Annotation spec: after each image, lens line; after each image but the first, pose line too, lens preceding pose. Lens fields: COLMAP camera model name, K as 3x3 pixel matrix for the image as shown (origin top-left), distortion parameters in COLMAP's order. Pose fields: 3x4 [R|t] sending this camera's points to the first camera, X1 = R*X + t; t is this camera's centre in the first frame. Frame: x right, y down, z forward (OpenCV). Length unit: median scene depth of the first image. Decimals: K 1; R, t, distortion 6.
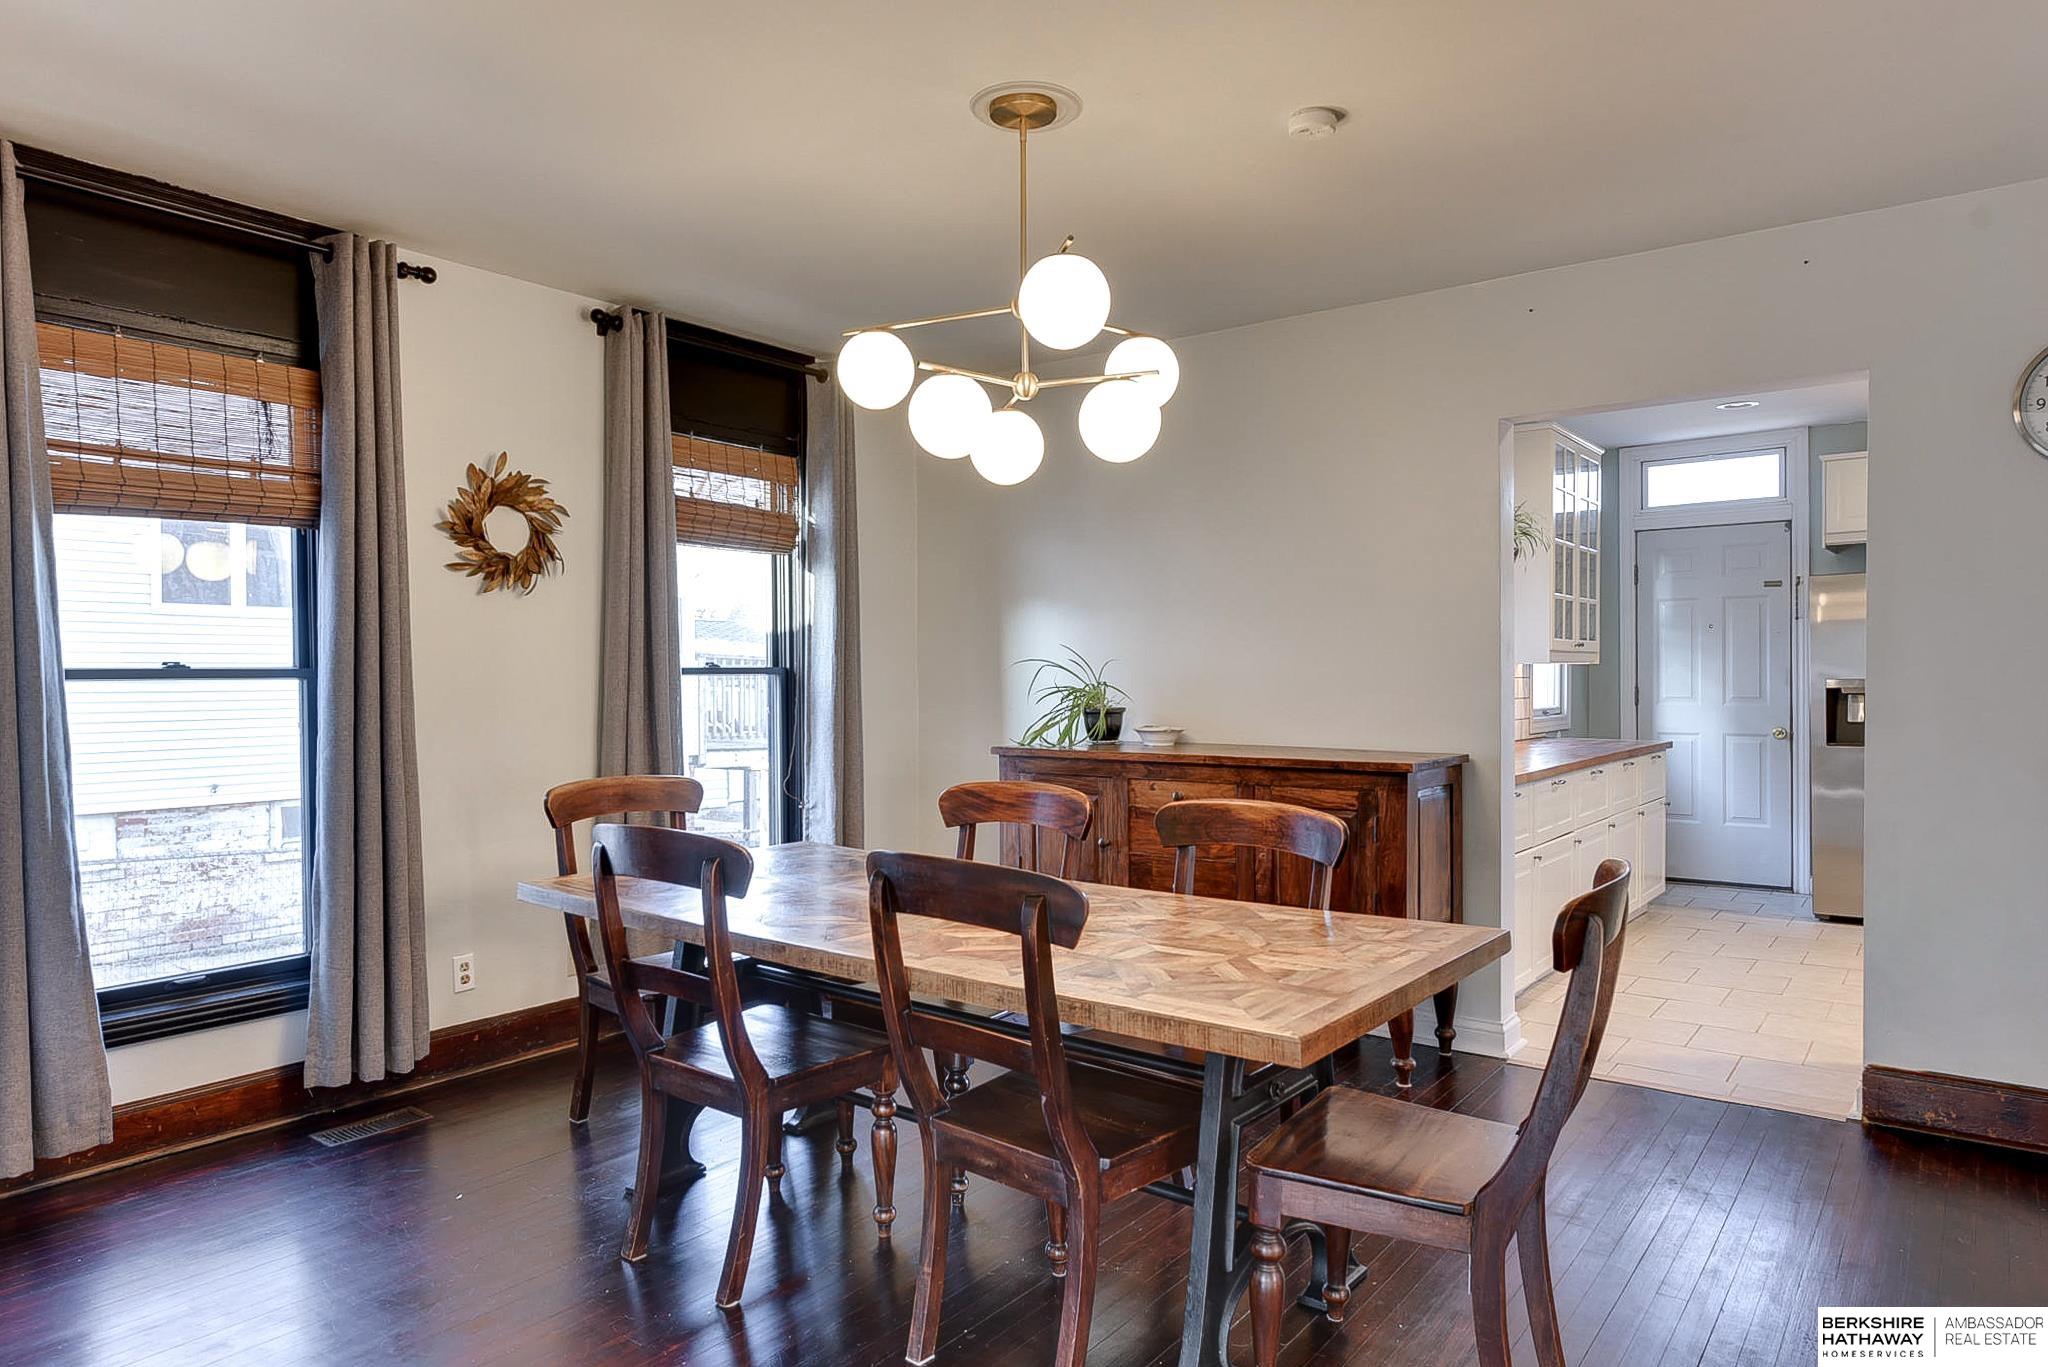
lens RADIAL K [[1279.2, 0, 1024.0], [0, 1279.2, 683.5], [0, 0, 1]] dist [0.000648, 0.000210]
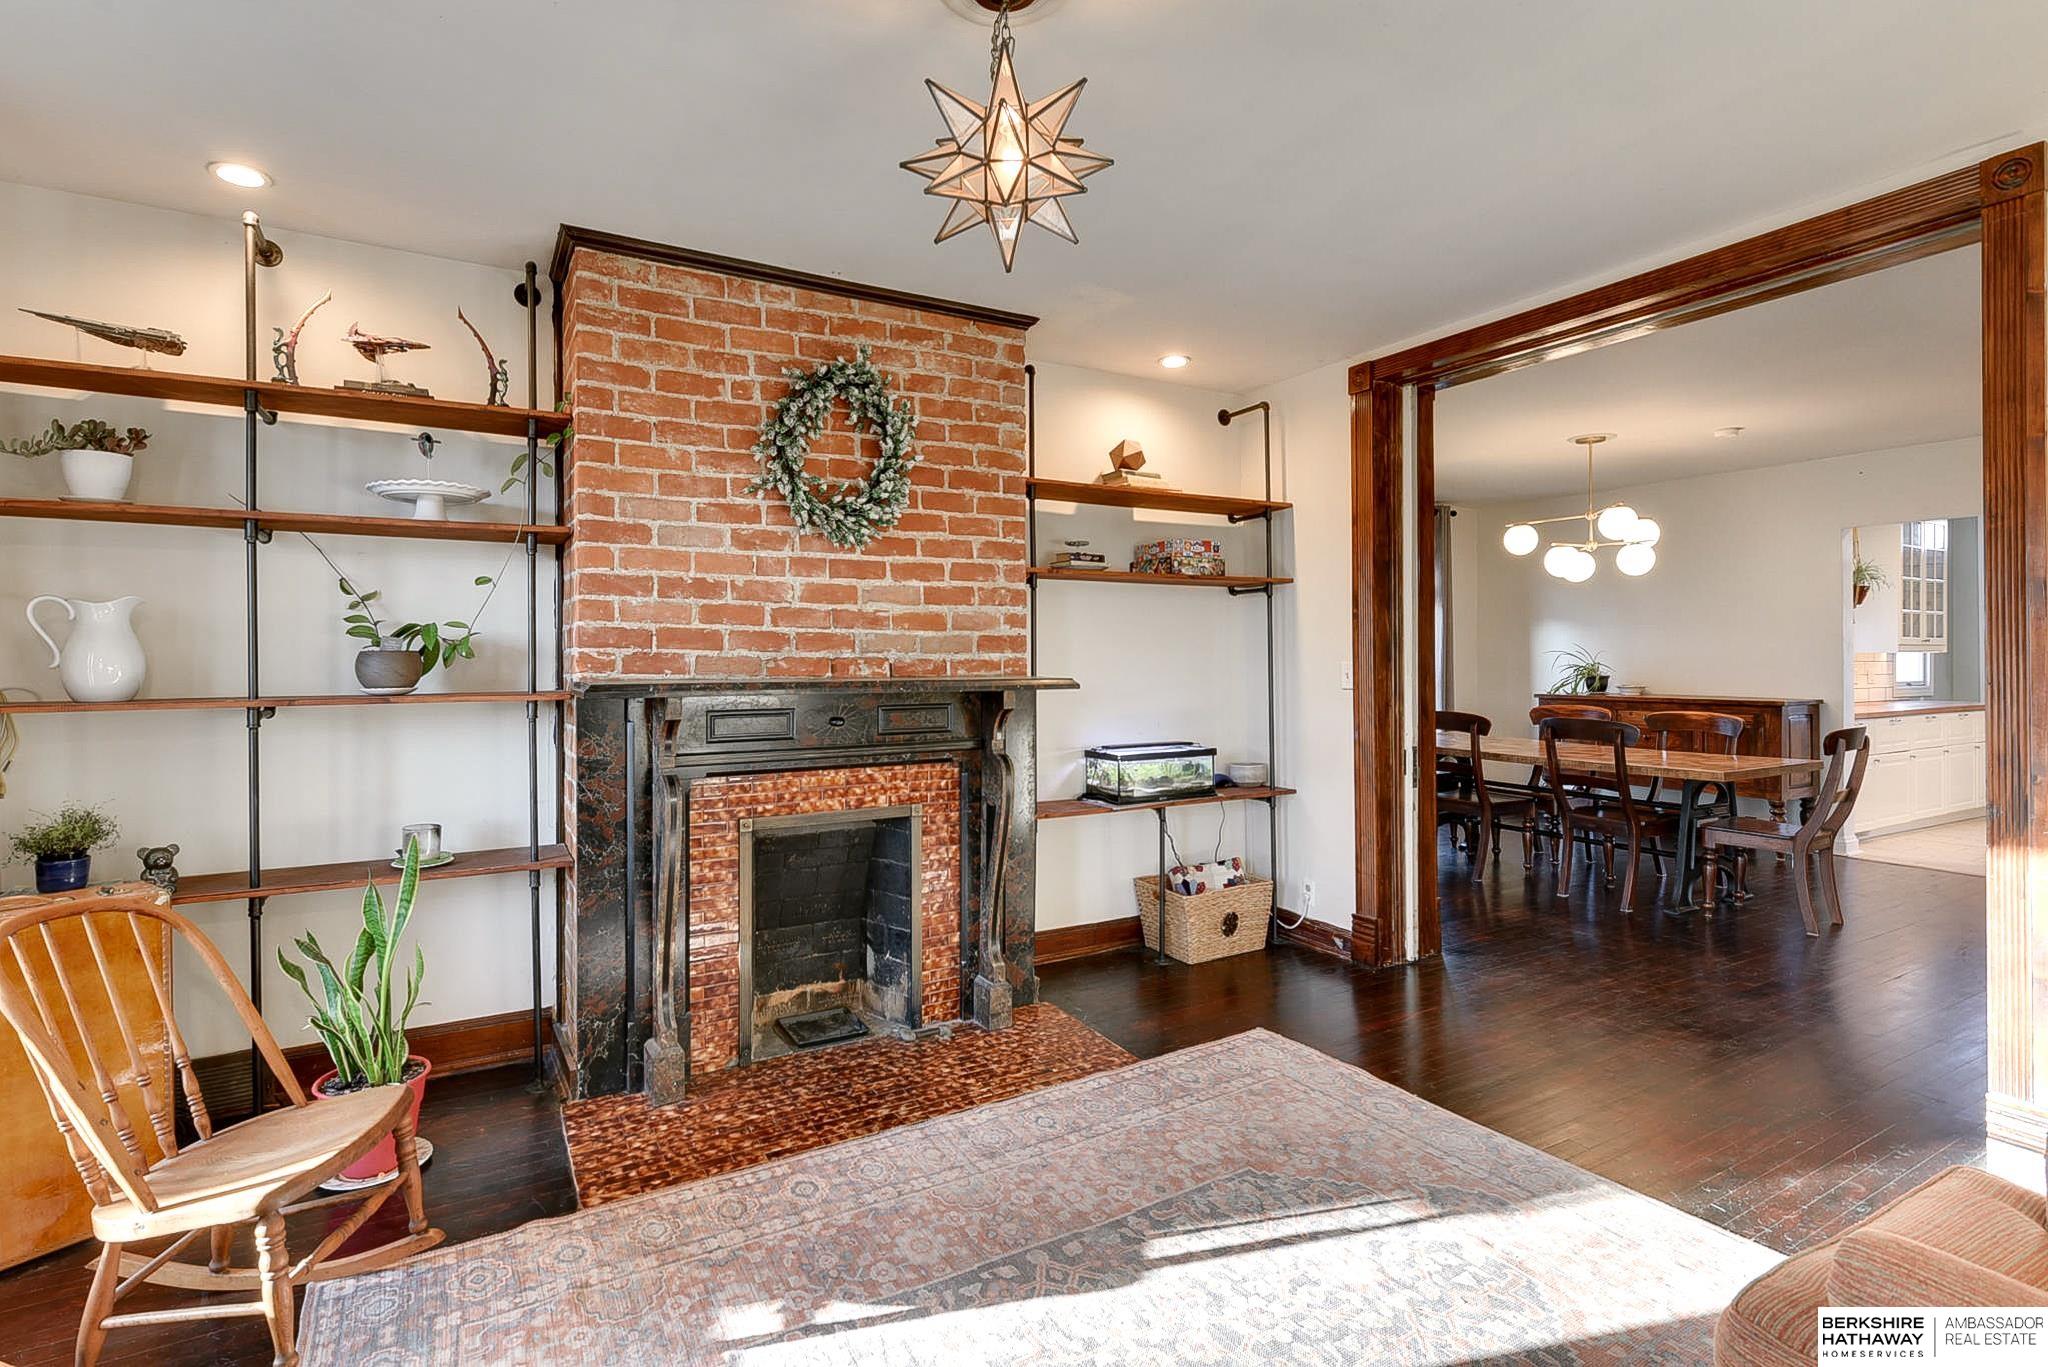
lens RADIAL K [[975.2, 0, 1015.7], [0, 975.2, 656.6], [0, 0, 1]] dist [0.002141, 0.000010]
pose [[0.919551, 0.001882, -0.392967, -0.201426], [-0.005107, 0.999961, -0.007160, 0.006378], [0.392938, 0.008591, 0.919525, -0.862963]]
